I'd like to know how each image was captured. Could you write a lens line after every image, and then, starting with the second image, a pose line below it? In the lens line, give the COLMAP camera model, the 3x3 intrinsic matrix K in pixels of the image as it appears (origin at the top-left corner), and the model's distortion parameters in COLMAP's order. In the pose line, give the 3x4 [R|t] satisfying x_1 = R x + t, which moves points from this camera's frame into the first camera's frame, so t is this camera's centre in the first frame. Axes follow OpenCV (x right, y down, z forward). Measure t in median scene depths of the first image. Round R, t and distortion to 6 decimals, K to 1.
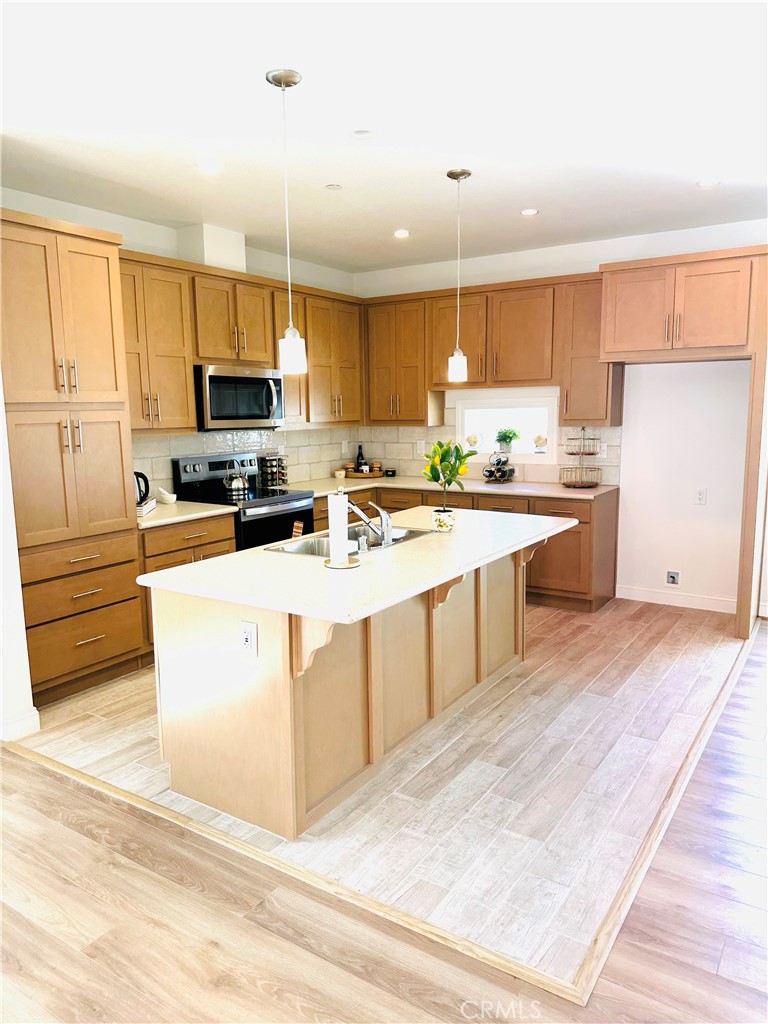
lens RADIAL K [[722.0, 0, 383.1], [0, 722.0, 526.8], [0, 0, 1]] dist [0.052535, -0.066059]
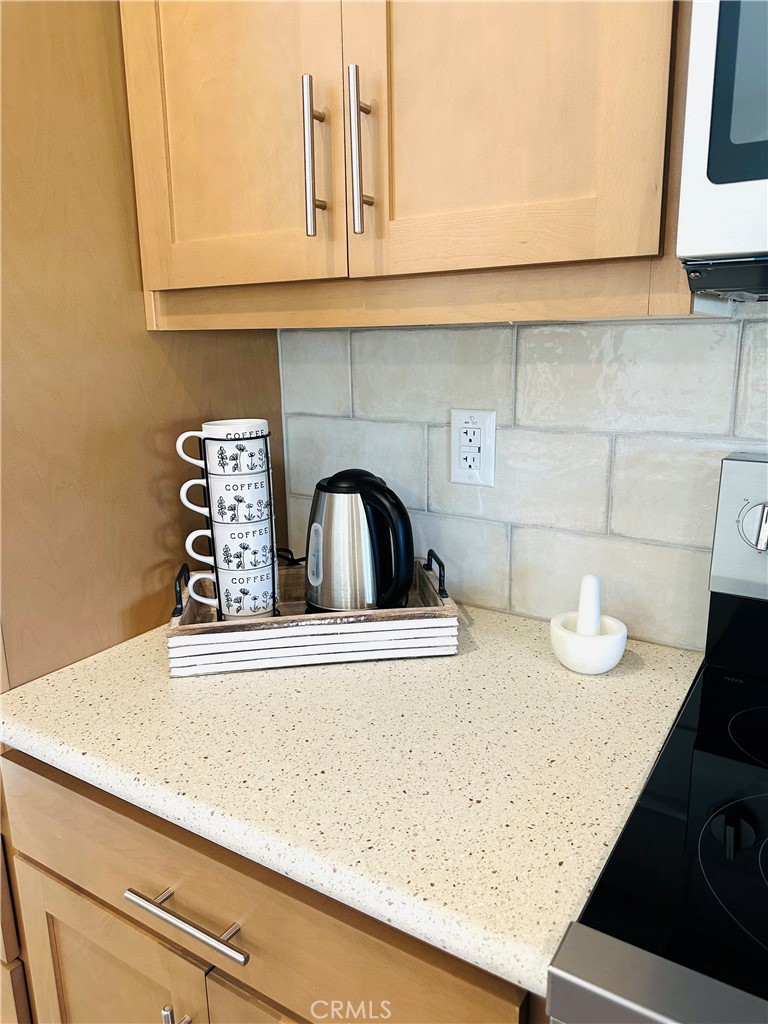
lens RADIAL K [[743.6, 0, 384.0], [0, 743.6, 512.0], [0, 0, 1]] dist [0.100106, -0.134324]
pose [[0.024054, 0.232861, -0.972212, -0.100181], [-0.156040, 0.961449, 0.226423, -0.110887], [0.987458, 0.146258, 0.059462, 0.912446]]
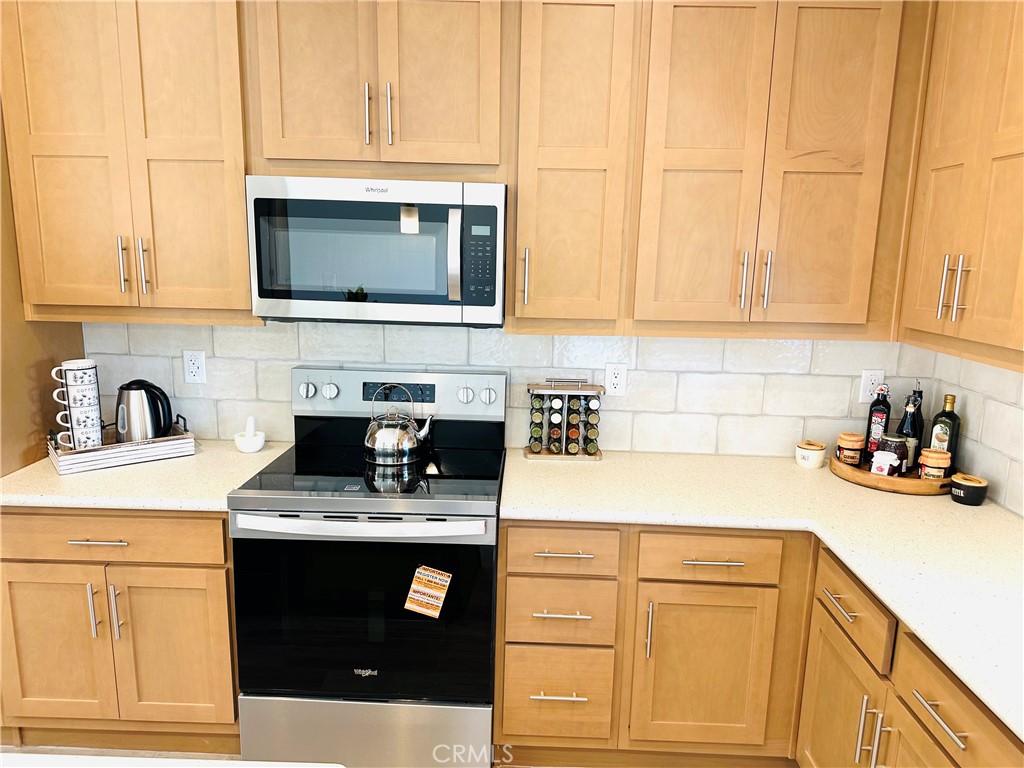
lens RADIAL K [[722.0, 0, 511.8], [0, 722.0, 389.8], [0, 0, 1]] dist [0.052535, -0.066059]
pose [[0.532441, 0.184787, -0.826051, 0.225649], [-0.170363, 0.979305, 0.109261, -0.161857], [0.829146, 0.082553, 0.552903, 0.851622]]
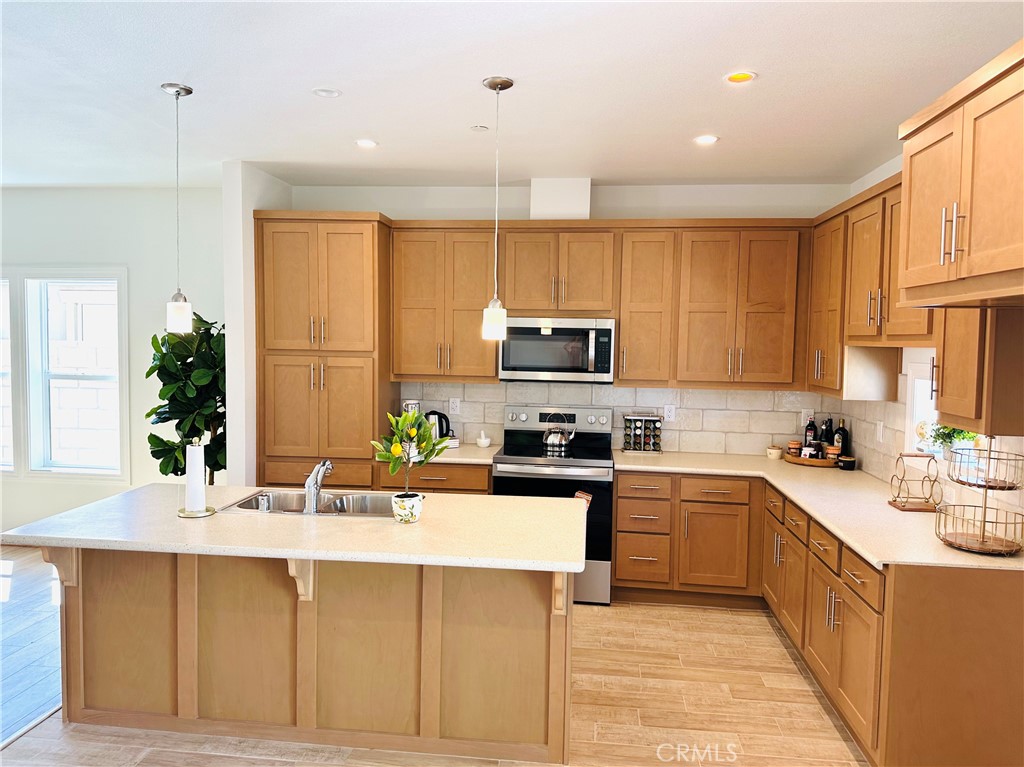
lens RADIAL K [[743.6, 0, 495.0], [0, 743.6, 381.2], [0, 0, 1]] dist [0.100106, -0.134324]
pose [[0.443054, 0.072858, -0.893529, 0.654879], [-0.172023, 0.985080, -0.004974, -0.121470], [0.879836, 0.155911, 0.448977, 0.511763]]
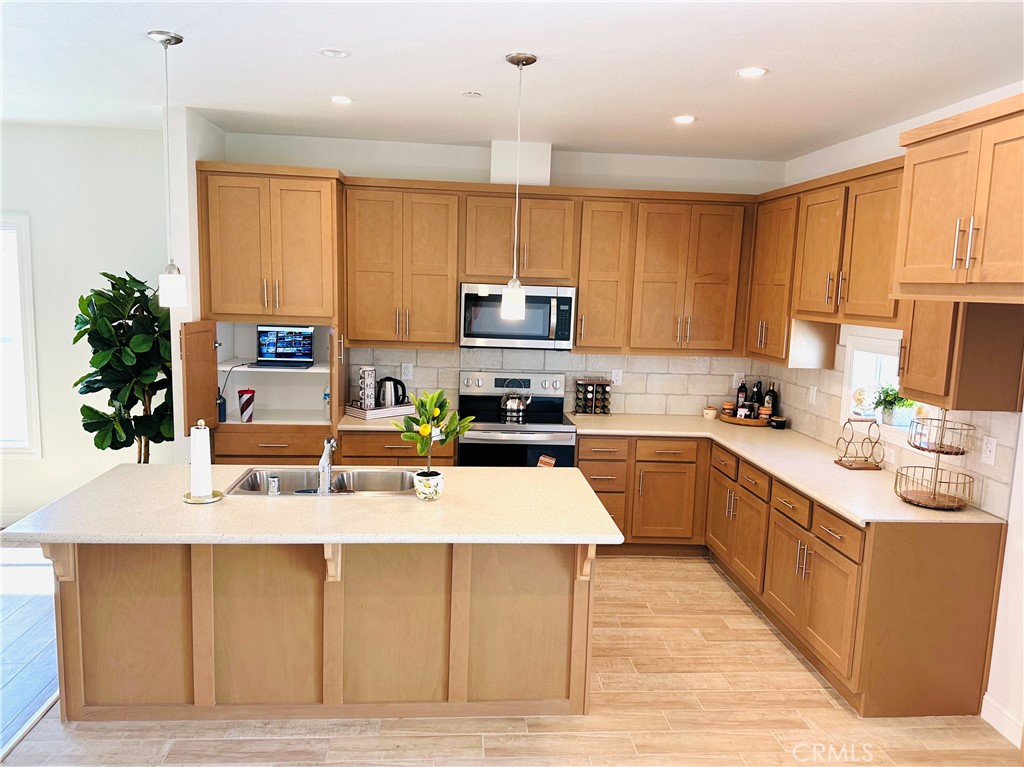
lens RADIAL K [[756.1, 0, 501.4], [0, 756.1, 388.2], [0, 0, 1]] dist [0.111460, -0.157275]
pose [[0.609394, 0.140870, -0.780253, 0.598480], [-0.172670, 0.984049, 0.042806, -0.127134], [0.773837, 0.108641, 0.623998, 0.379930]]
